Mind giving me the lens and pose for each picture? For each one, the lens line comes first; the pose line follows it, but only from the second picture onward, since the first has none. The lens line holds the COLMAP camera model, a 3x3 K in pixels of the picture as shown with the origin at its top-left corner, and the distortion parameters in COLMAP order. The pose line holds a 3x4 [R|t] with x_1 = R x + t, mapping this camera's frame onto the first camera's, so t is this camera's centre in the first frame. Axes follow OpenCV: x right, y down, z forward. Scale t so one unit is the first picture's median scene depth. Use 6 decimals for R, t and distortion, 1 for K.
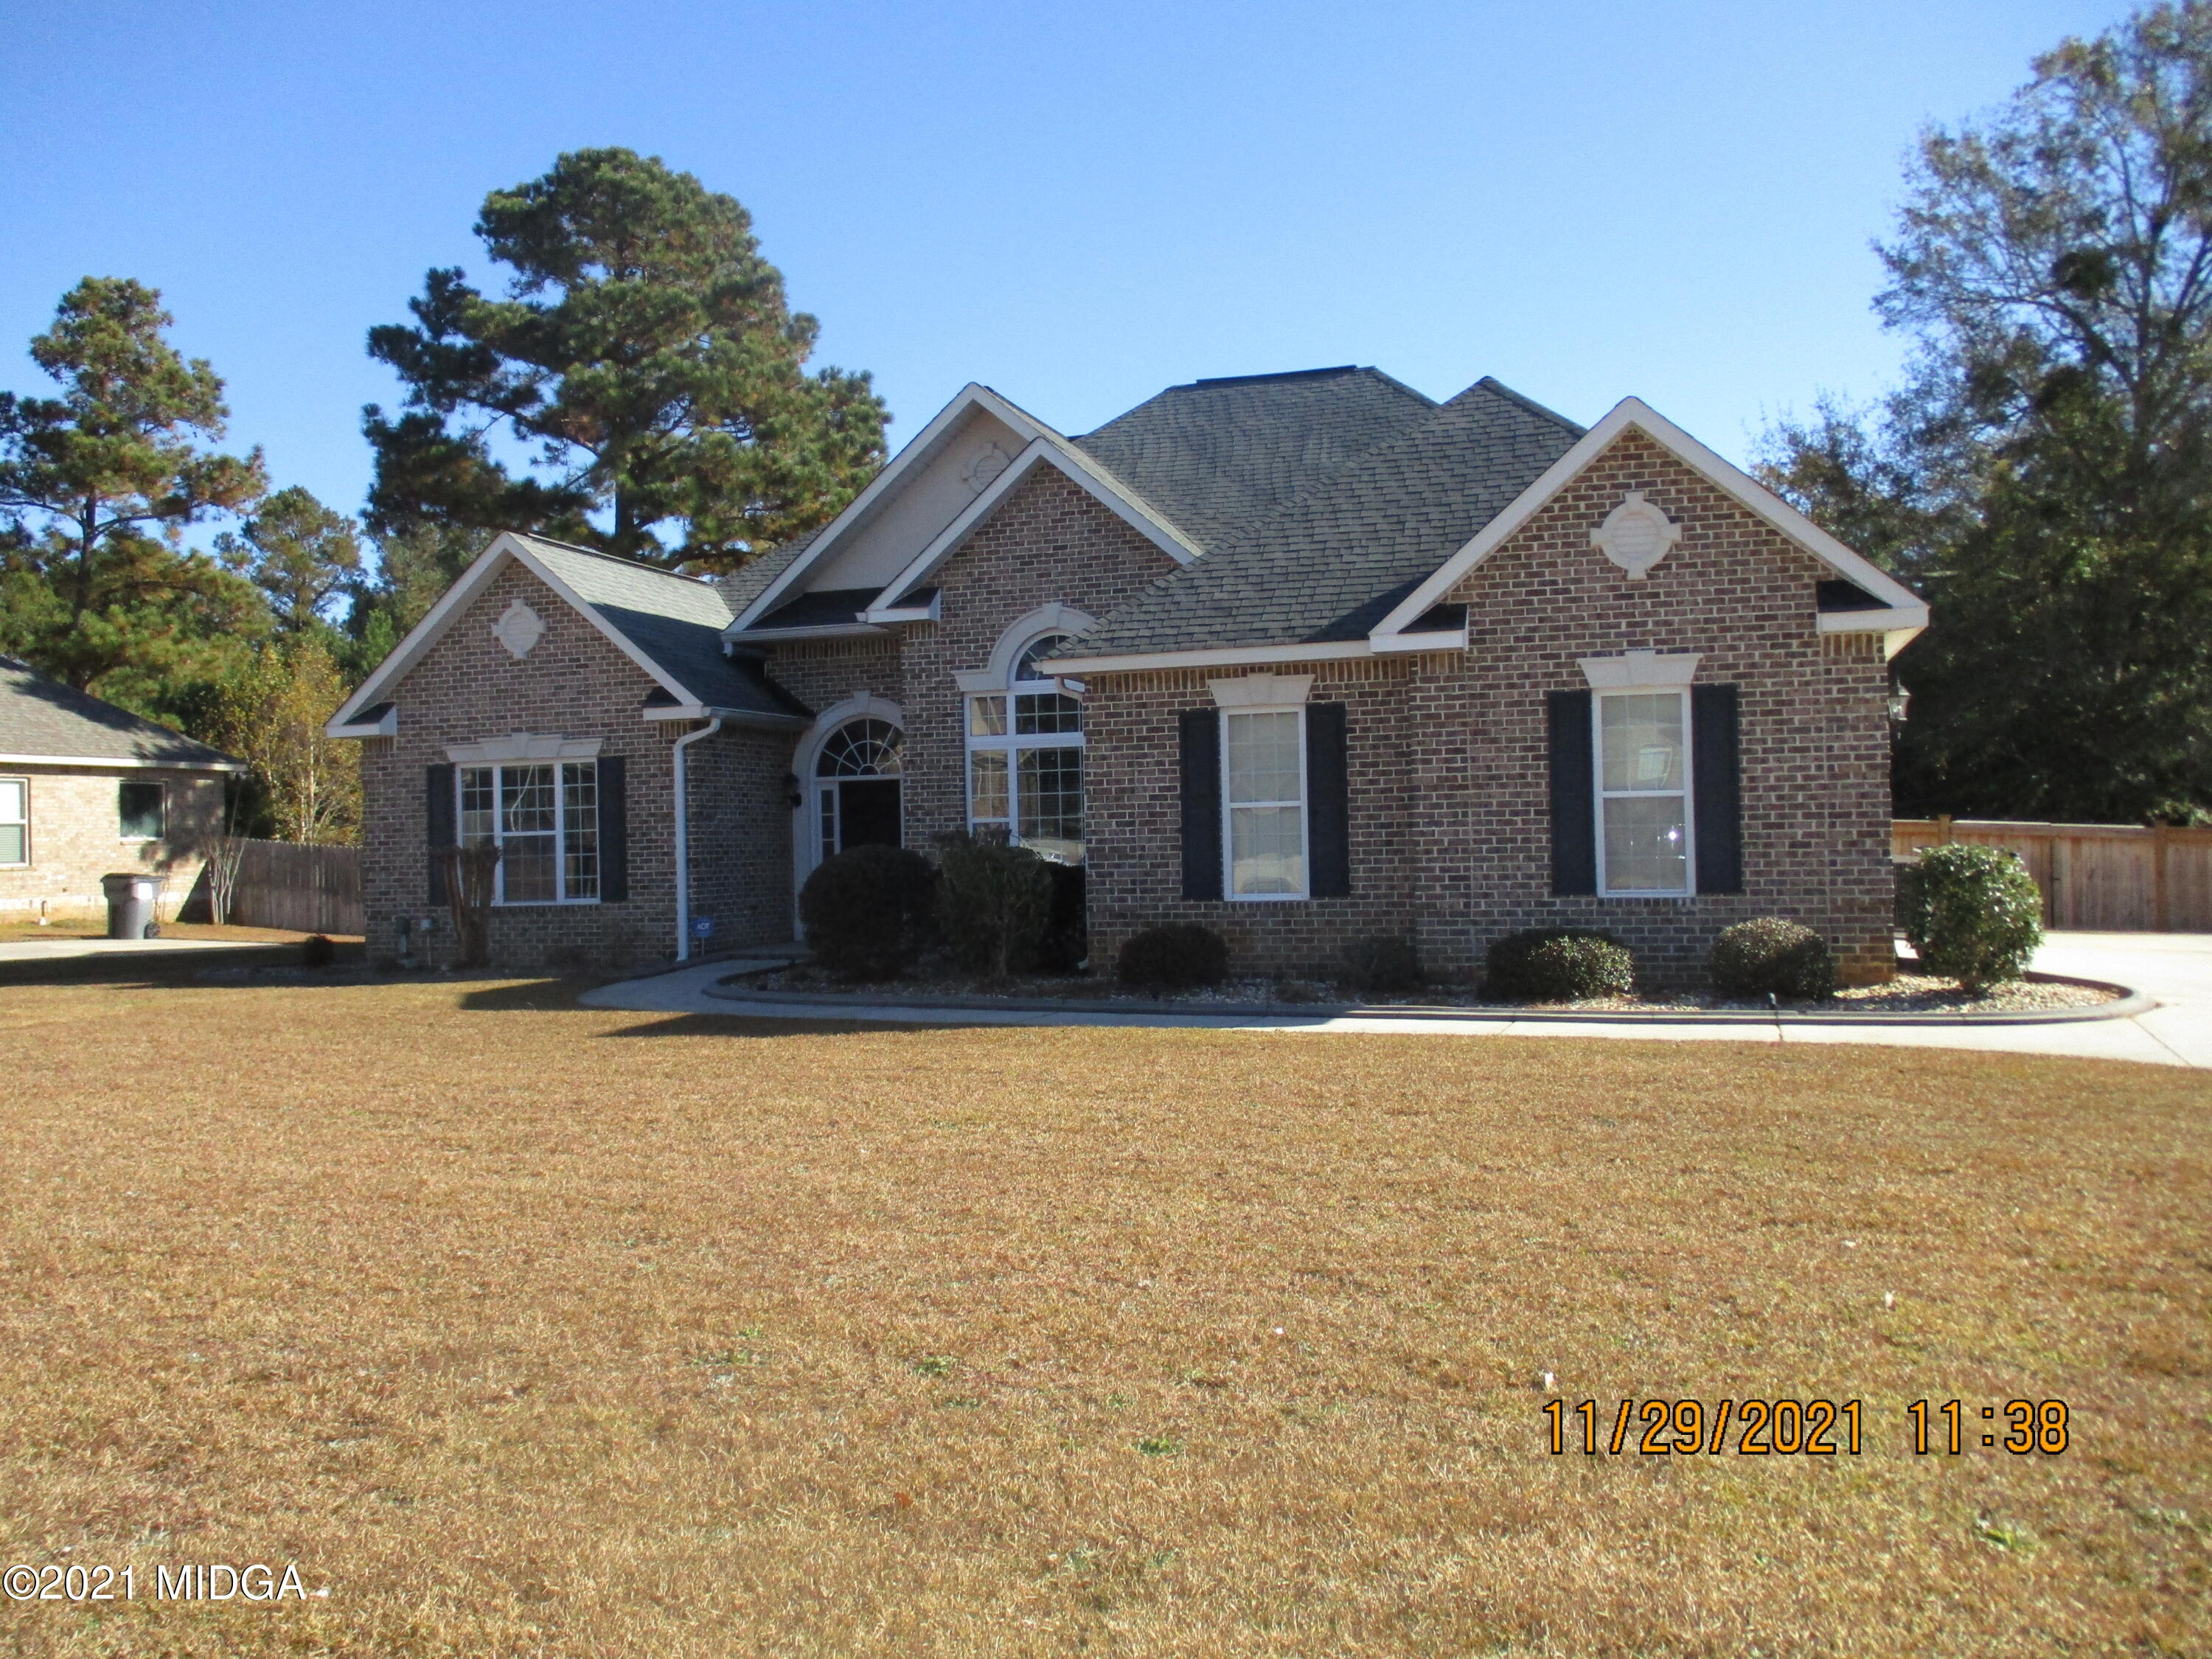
lens RADIAL K [[1853.6, 0, 1106.0], [0, 1853.6, 829.5], [0, 0, 1]] dist [0.006995, -0.002262]
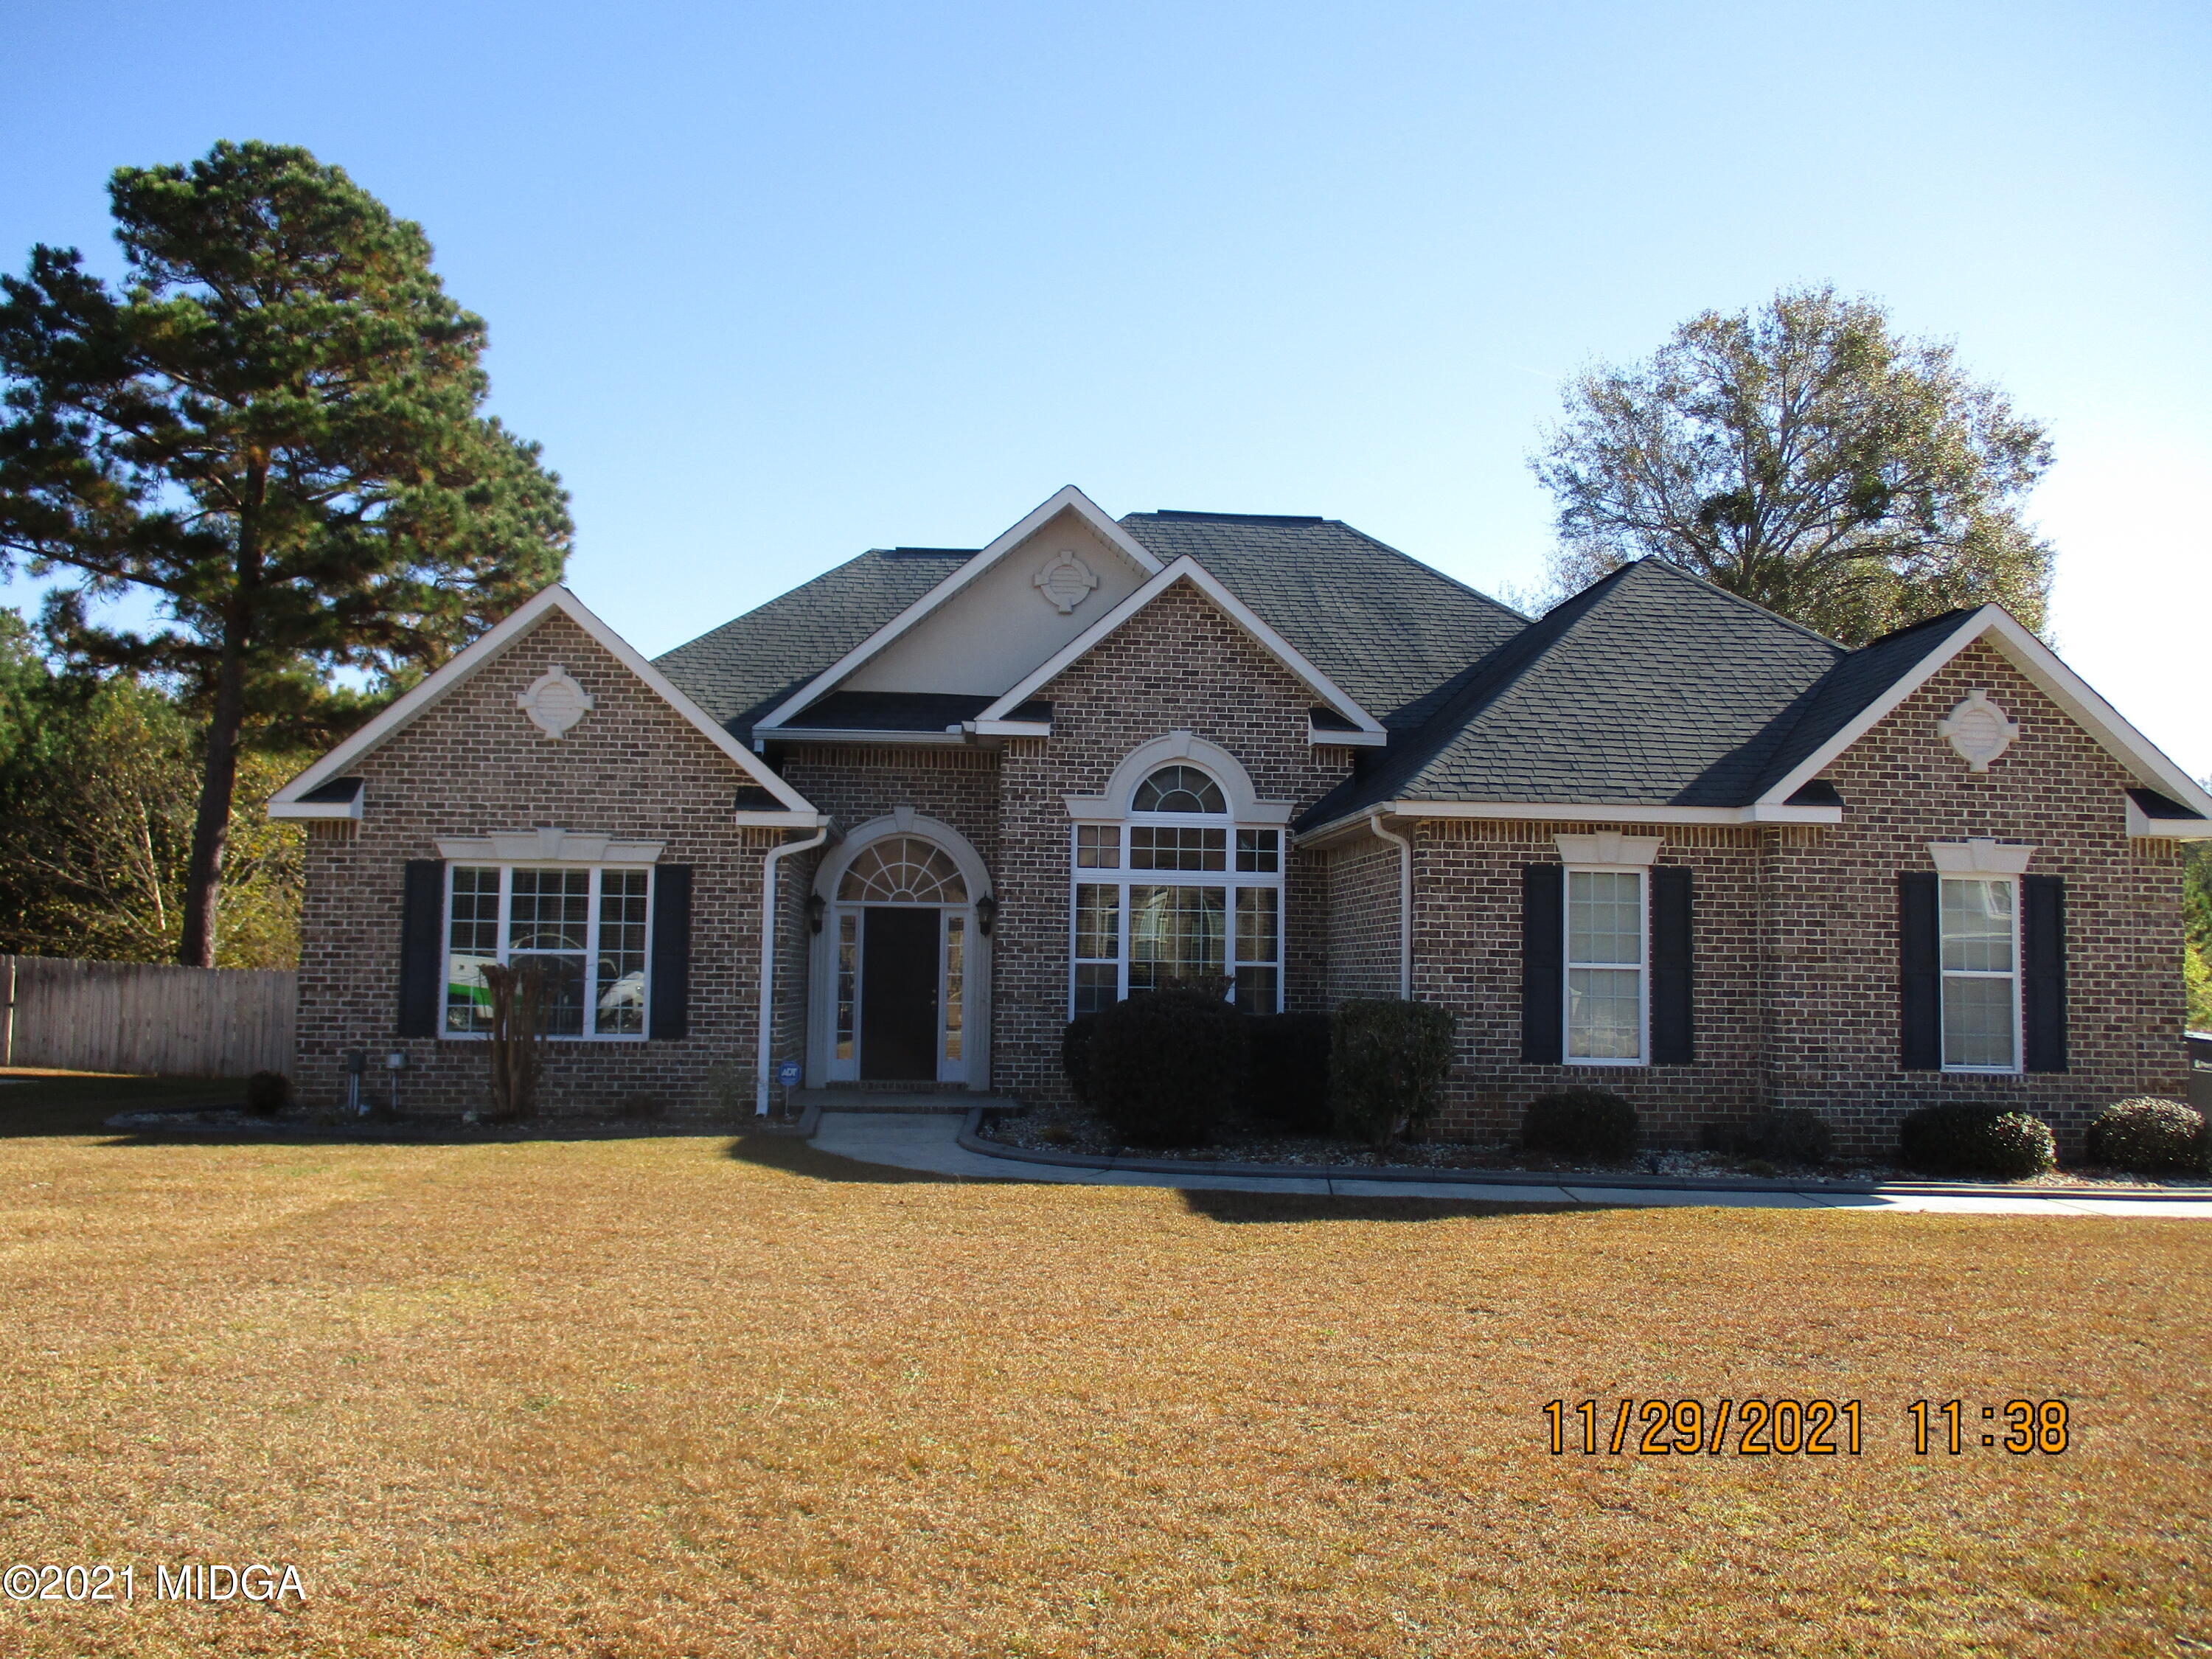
lens RADIAL K [[1826.4, 0, 1106.0], [0, 1826.4, 829.5], [0, 0, 1]] dist [-0.004077, -0.009298]
pose [[0.920537, 0.071647, 0.384030, -0.557897], [-0.043600, 0.995739, -0.081260, 0.004577], [-0.388216, 0.058059, 0.919738, 0.229312]]
